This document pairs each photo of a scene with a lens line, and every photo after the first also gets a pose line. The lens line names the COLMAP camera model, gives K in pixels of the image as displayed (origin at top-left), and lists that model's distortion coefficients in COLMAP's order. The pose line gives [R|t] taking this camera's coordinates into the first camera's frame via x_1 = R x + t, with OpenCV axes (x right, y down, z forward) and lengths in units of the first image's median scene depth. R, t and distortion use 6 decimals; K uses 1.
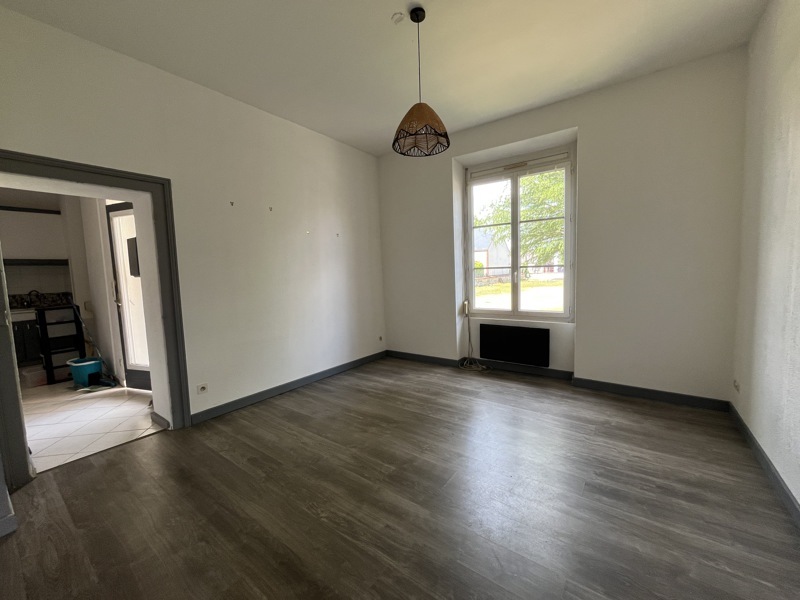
lens RADIAL K [[322.9, 0, 399.3], [0, 322.9, 299.4], [0, 0, 1]] dist [0.003165, 0.000249]
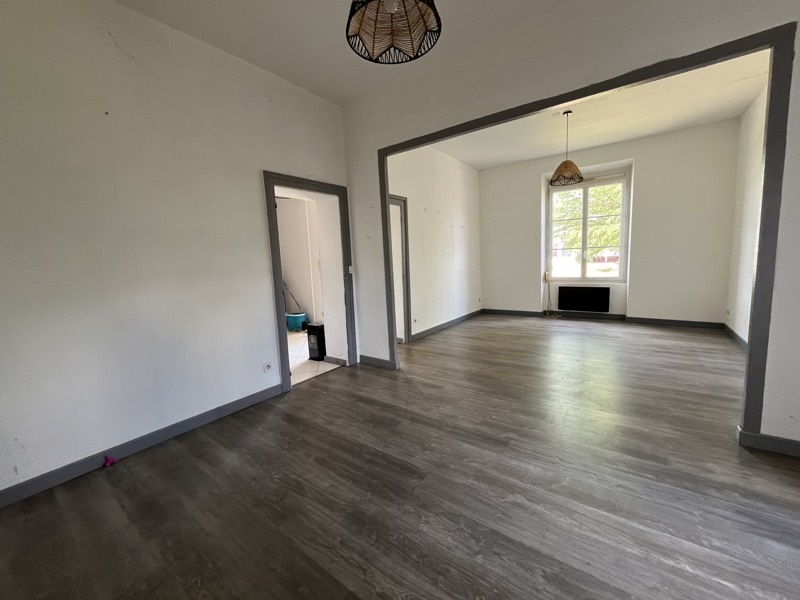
lens RADIAL K [[322.9, 0, 400.7], [0, 322.9, 298.1], [0, 0, 1]] dist [0.003165, 0.000249]
pose [[0.999924, -0.010996, 0.005509, -0.499661], [0.010782, 0.999243, 0.037374, 0.066765], [-0.005915, -0.037311, 0.999286, -0.497867]]
